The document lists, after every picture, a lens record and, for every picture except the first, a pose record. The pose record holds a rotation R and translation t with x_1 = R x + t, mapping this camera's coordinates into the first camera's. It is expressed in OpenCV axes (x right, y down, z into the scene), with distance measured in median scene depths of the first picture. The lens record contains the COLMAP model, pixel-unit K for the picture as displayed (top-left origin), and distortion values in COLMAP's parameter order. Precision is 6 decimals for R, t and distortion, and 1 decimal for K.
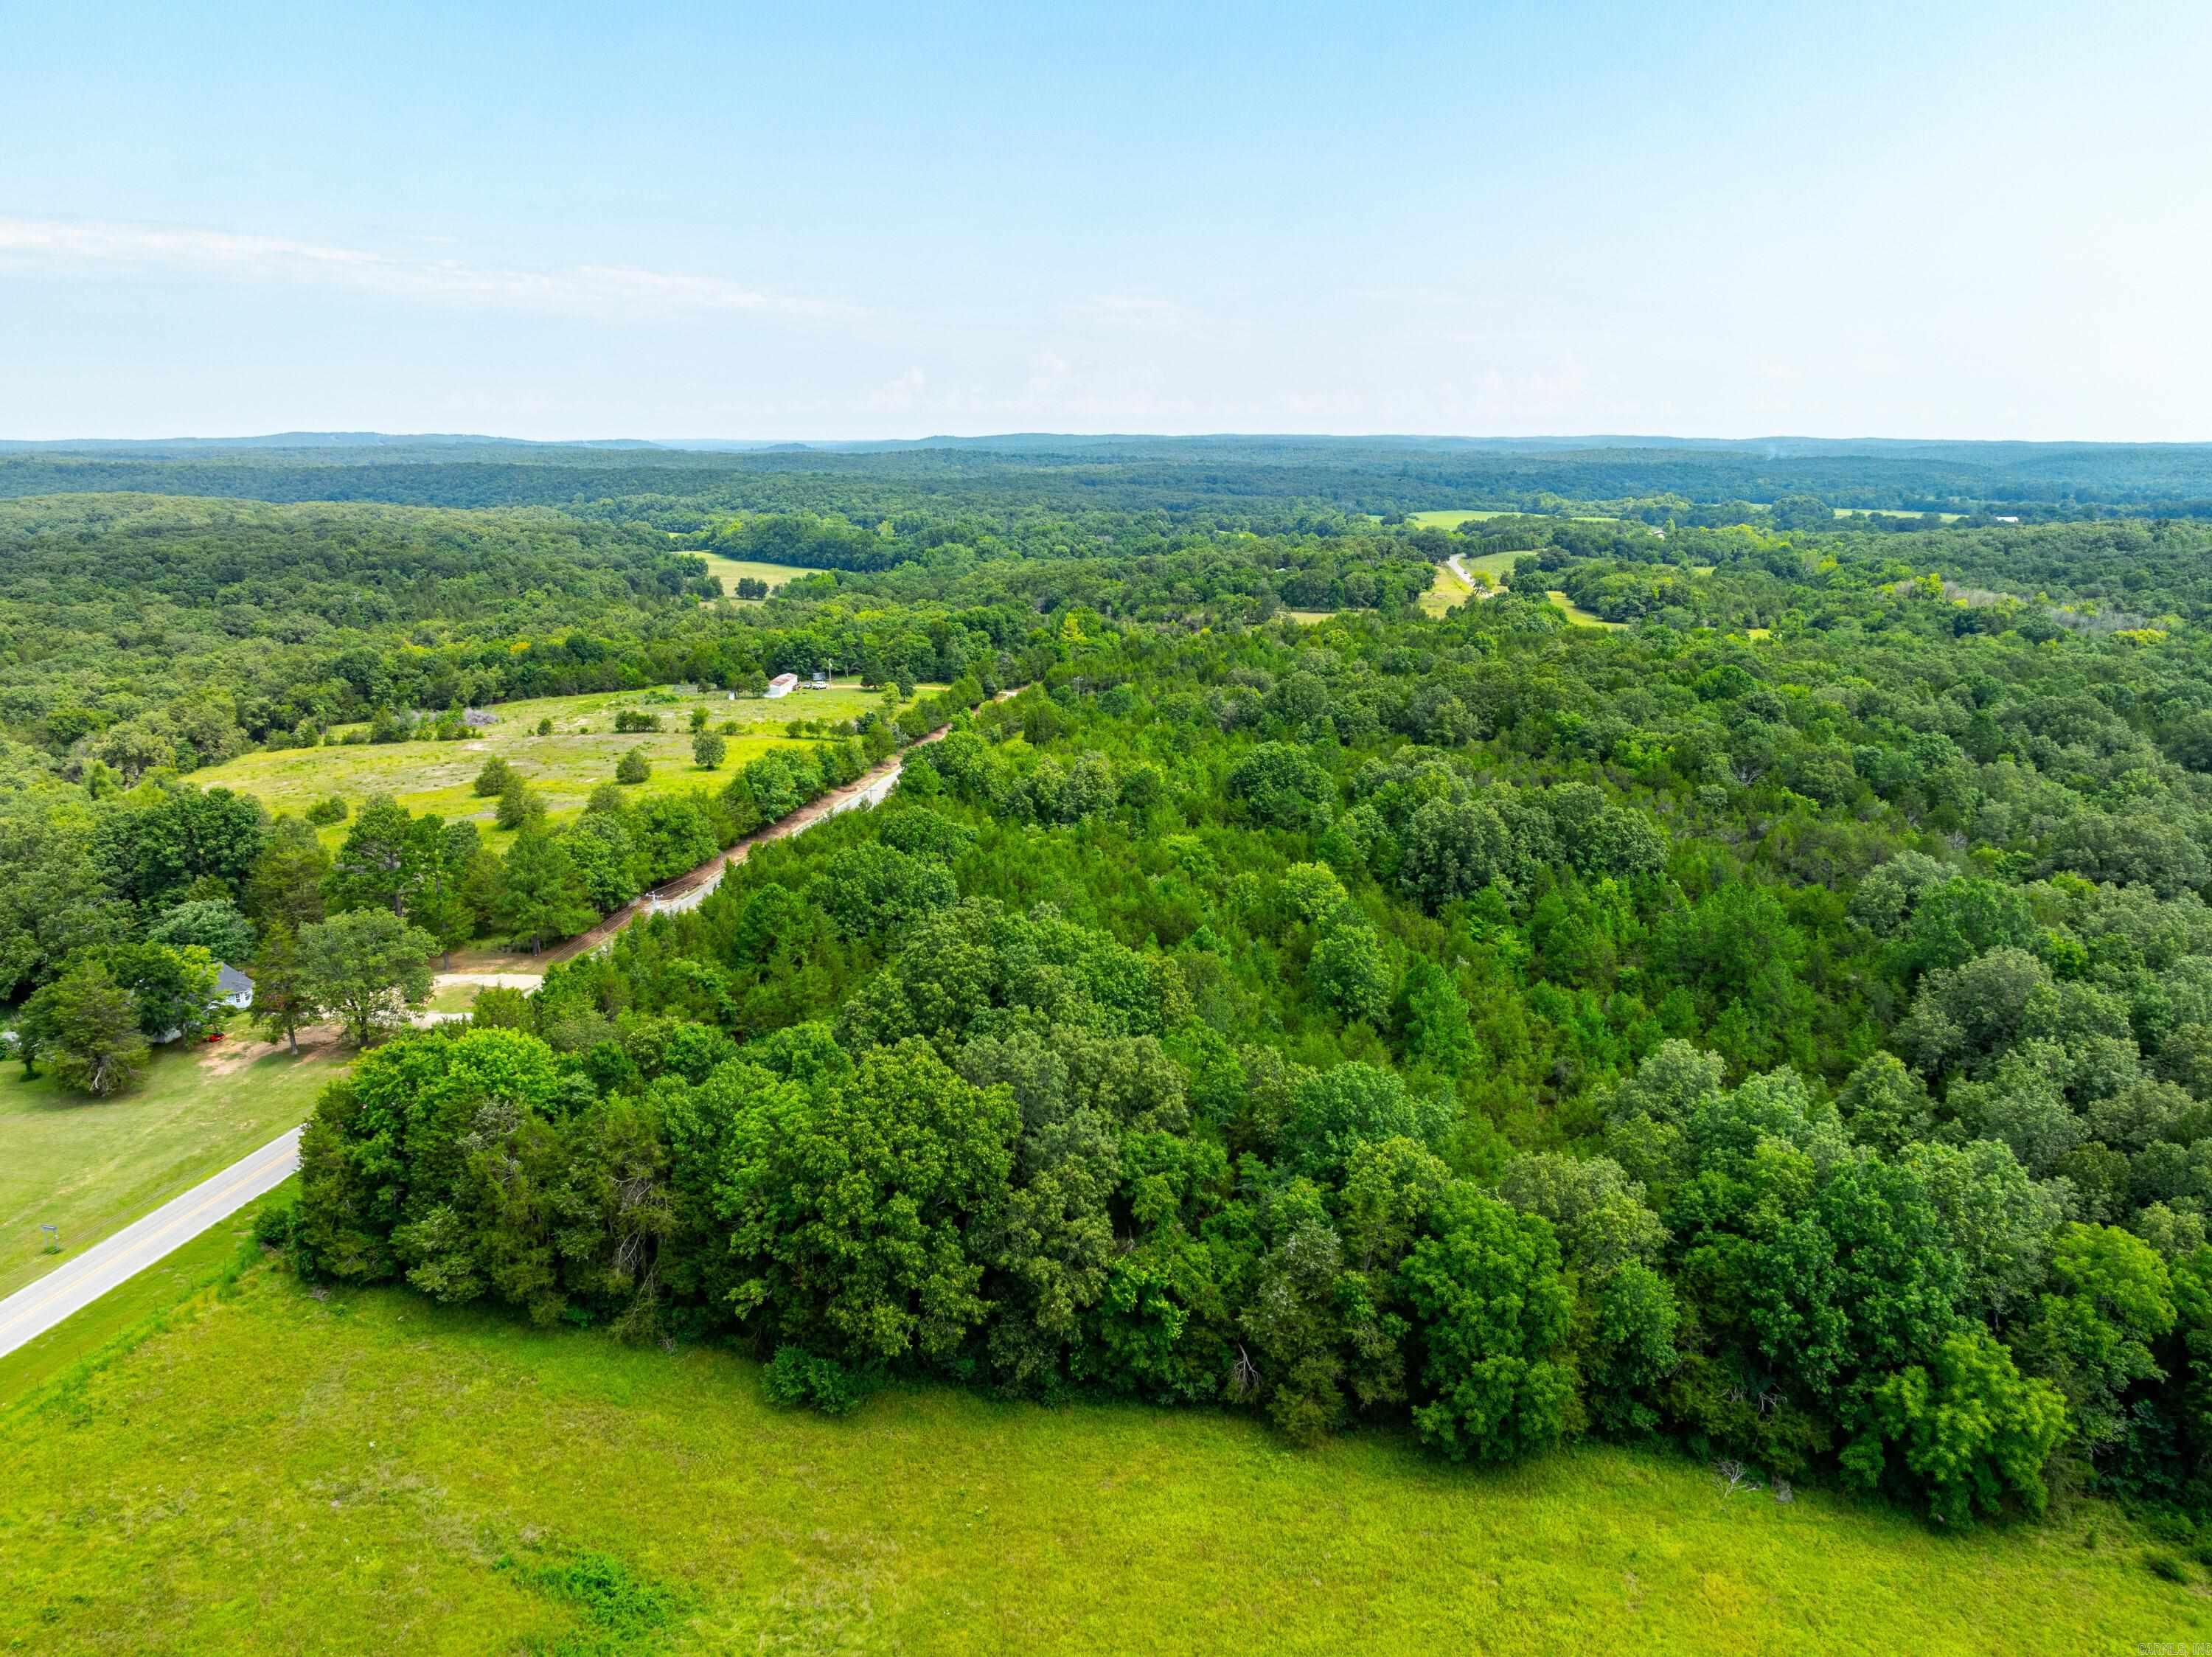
lens RADIAL K [[1556.9, 0, 1101.8], [0, 1556.9, 833.0], [0, 0, 1]] dist [-0.033439, 0.017915]
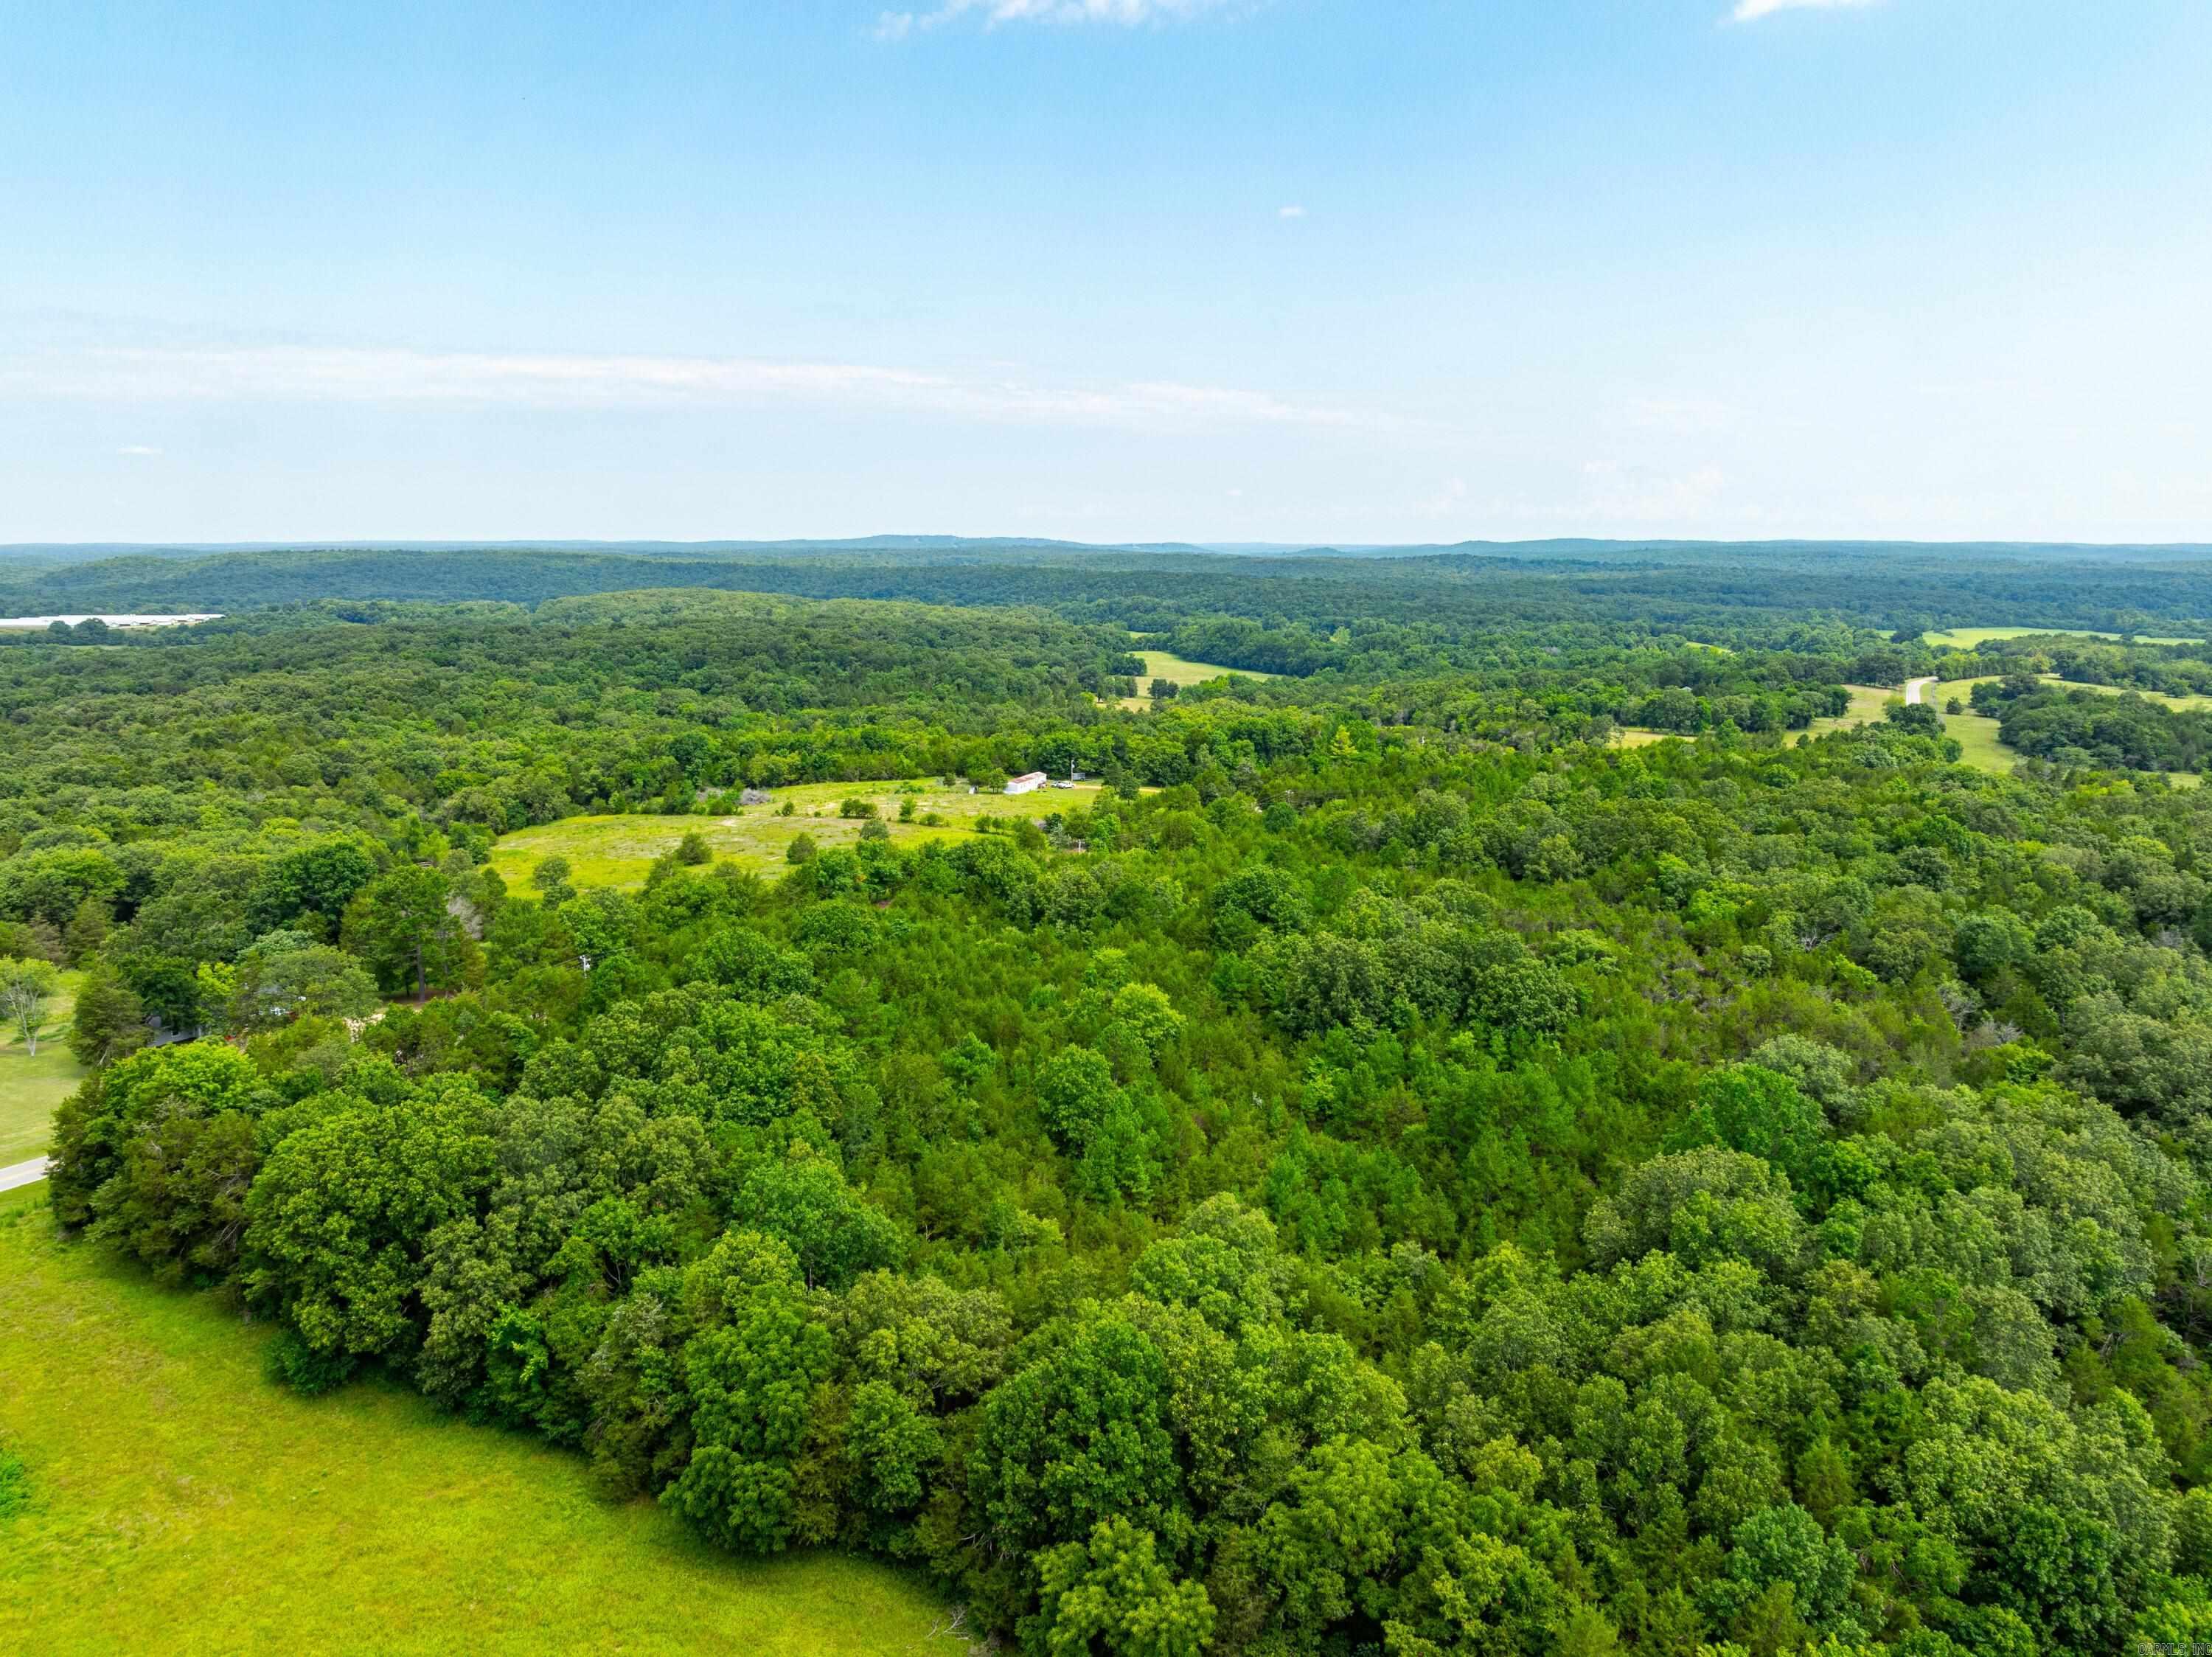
lens RADIAL K [[1556.9, 0, 1103.3], [0, 1556.9, 825.1], [0, 0, 1]] dist [-0.033439, 0.017915]
pose [[0.942348, 0.060189, -0.329178, 0.201595], [-0.082738, 0.995057, -0.054912, -0.012174], [0.324246, 0.078982, 0.942670, 0.011944]]
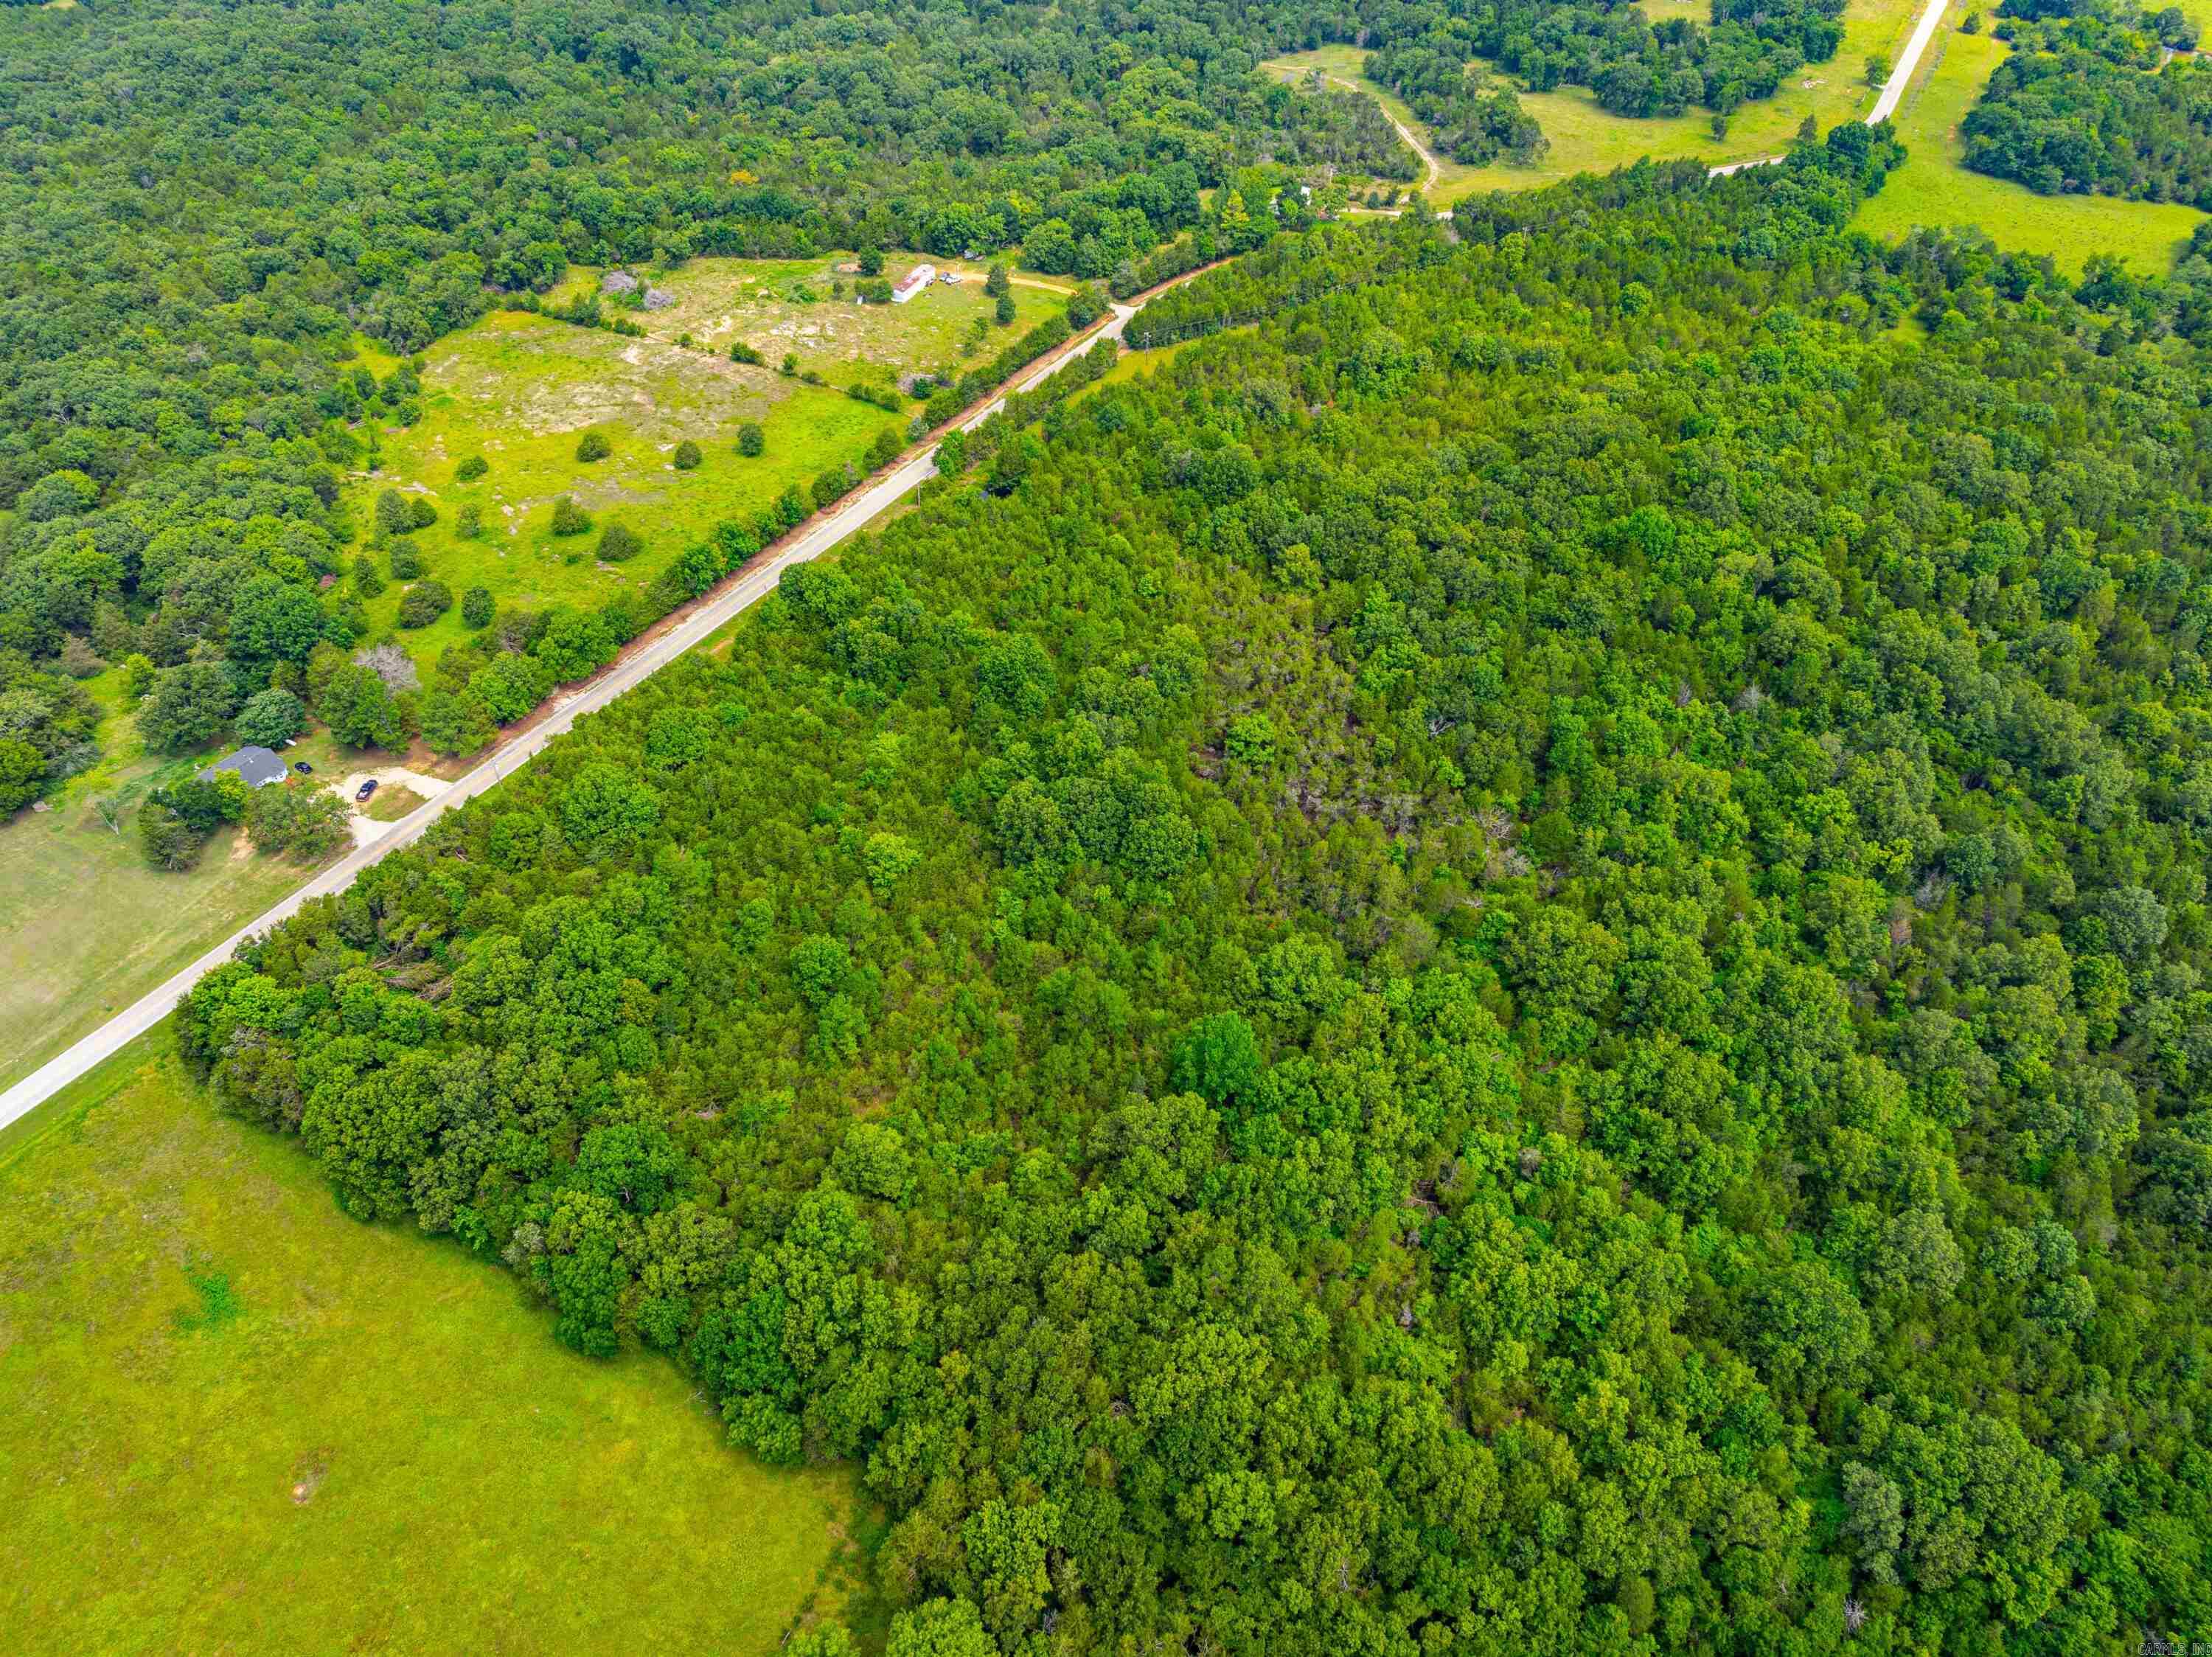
lens RADIAL K [[1556.9, 0, 1108.7], [0, 1556.9, 821.4], [0, 0, 1]] dist [-0.033439, 0.017915]
pose [[0.932236, 0.252084, -0.259596, 0.320162], [-0.095926, 0.863909, 0.494428, -0.332753], [0.348905, -0.436021, 0.829549, -0.049763]]
